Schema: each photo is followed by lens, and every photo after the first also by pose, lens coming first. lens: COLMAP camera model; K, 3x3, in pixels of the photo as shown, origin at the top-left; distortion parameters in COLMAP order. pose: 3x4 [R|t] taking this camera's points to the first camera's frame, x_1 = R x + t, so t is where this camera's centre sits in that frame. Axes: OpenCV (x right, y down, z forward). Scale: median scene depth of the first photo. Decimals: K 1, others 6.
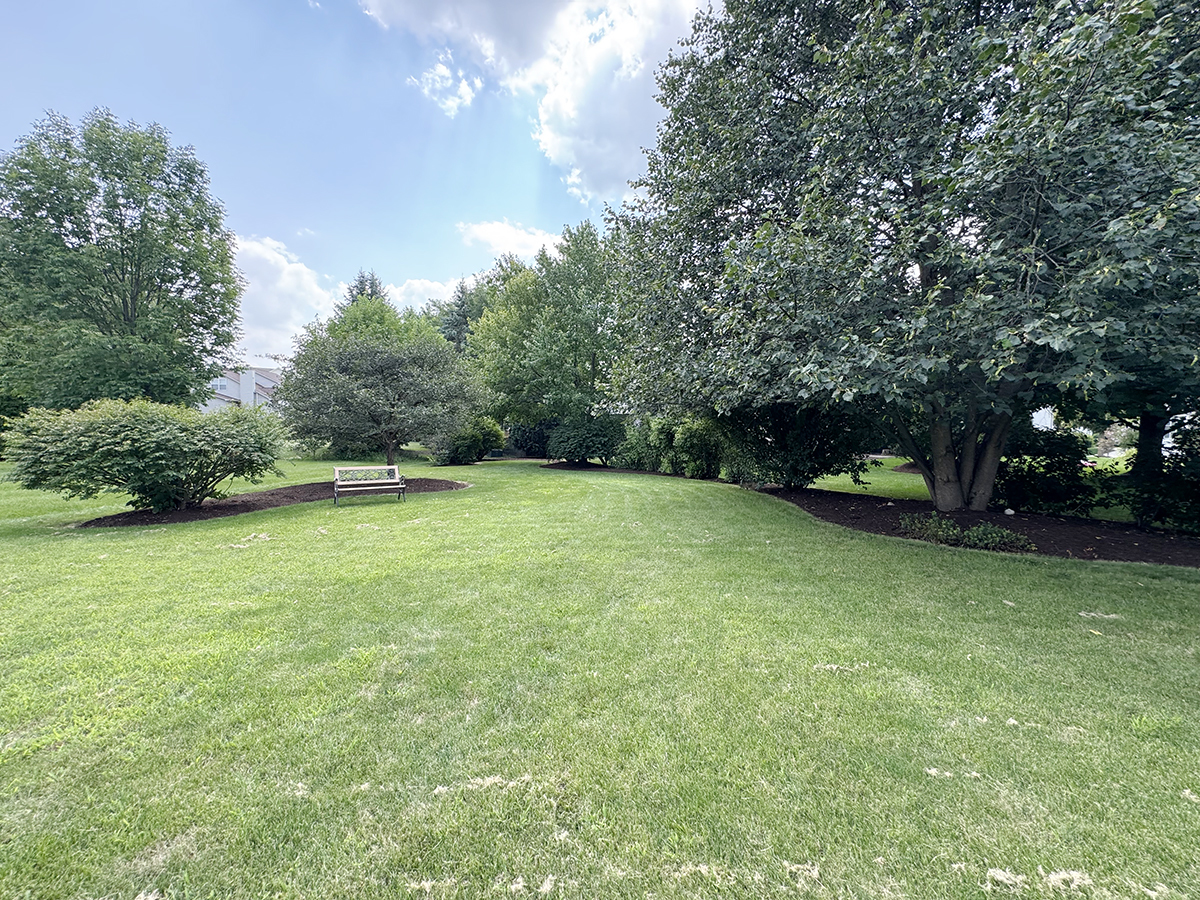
lens RADIAL K [[484.2, 0, 600.0], [0, 484.2, 450.0], [0, 0, 1]] dist [0.017178, 0.000036]
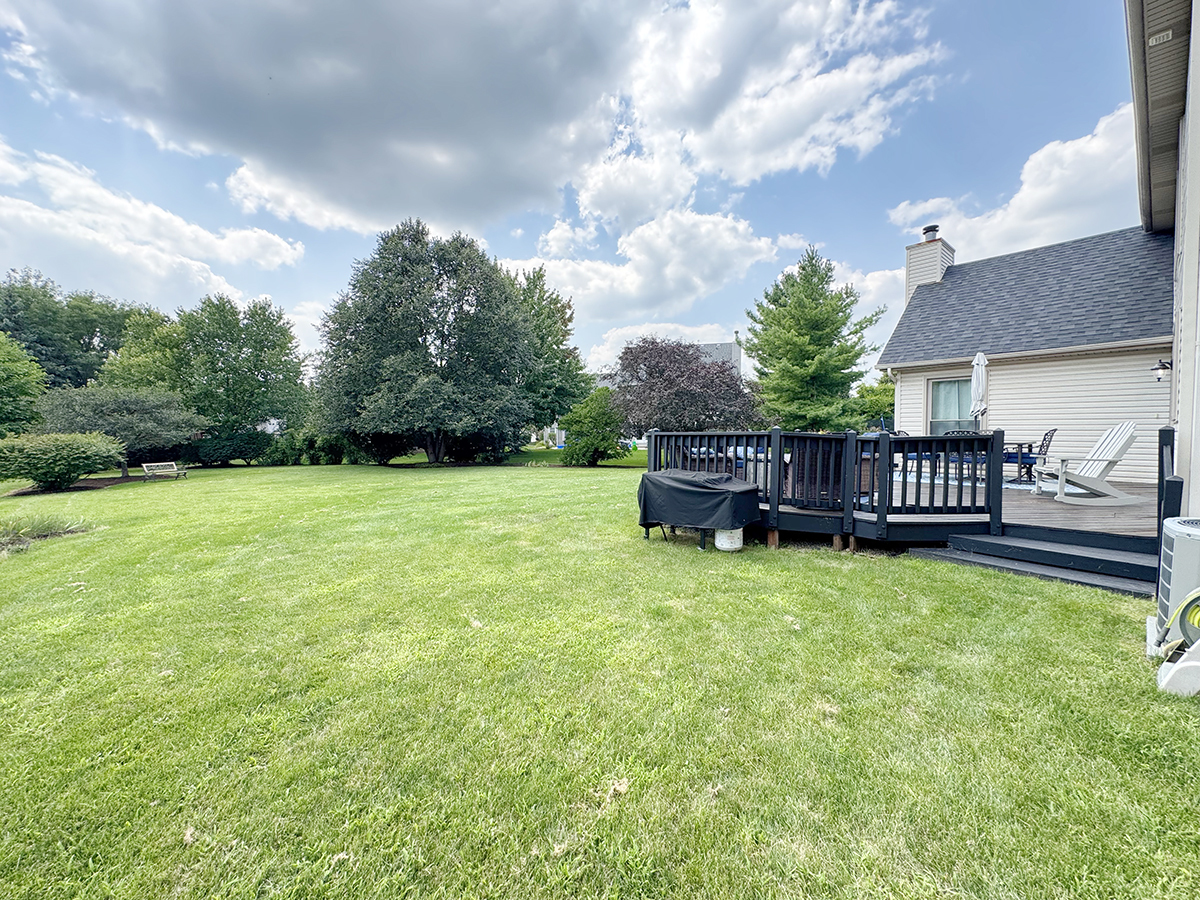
lens RADIAL K [[484.2, 0, 600.0], [0, 484.2, 450.0], [0, 0, 1]] dist [0.017178, 0.000036]
pose [[0.693428, -0.040240, 0.719402, -0.401778], [0.043794, 0.998947, 0.013663, 0.020361], [-0.719194, 0.022031, 0.694460, -1.006012]]
